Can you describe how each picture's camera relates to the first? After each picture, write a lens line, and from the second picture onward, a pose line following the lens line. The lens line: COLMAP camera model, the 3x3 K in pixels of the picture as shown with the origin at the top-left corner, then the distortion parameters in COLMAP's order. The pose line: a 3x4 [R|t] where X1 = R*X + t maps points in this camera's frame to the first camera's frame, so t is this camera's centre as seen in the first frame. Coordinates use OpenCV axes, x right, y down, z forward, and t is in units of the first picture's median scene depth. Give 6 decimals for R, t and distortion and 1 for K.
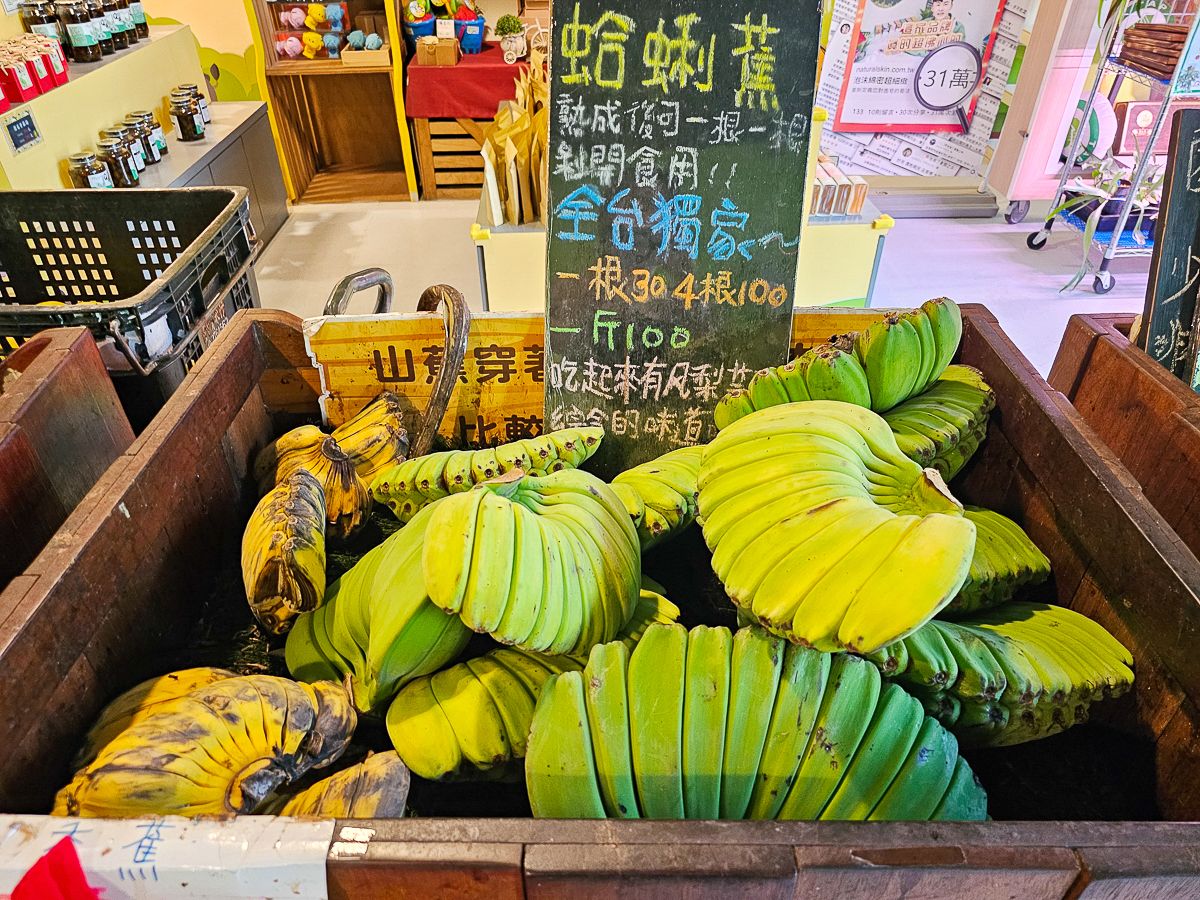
lens RADIAL K [[807.2, 0, 599.4], [0, 807.2, 449.4], [0, 0, 1]] dist [0.008123, -0.009514]
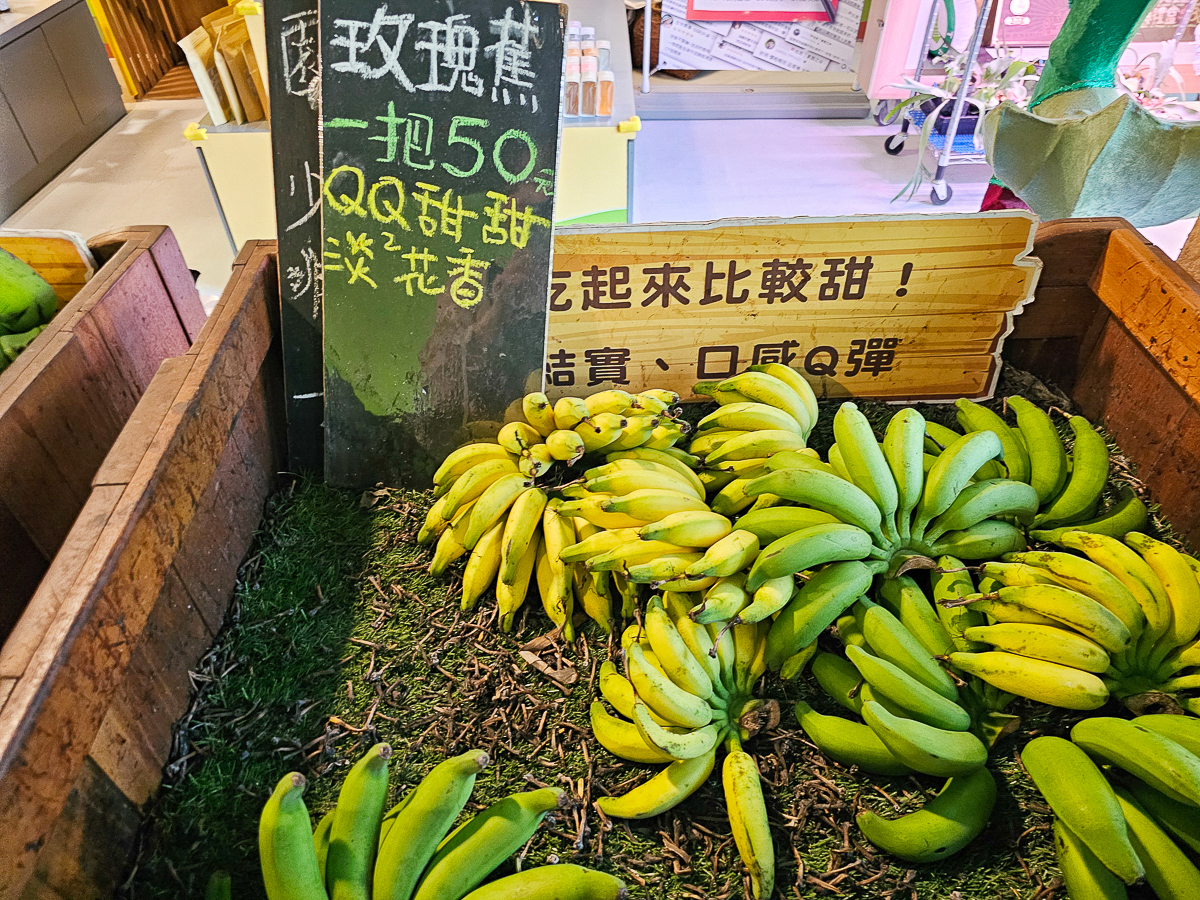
lens RADIAL K [[807.2, 0, 597.7], [0, 807.2, 450.9], [0, 0, 1]] dist [0.008123, -0.009514]
pose [[0.998998, 0.020978, -0.039537, 0.234763], [-0.016318, 0.993268, 0.114685, -0.011032], [0.041677, -0.113925, 0.992615, 0.028617]]
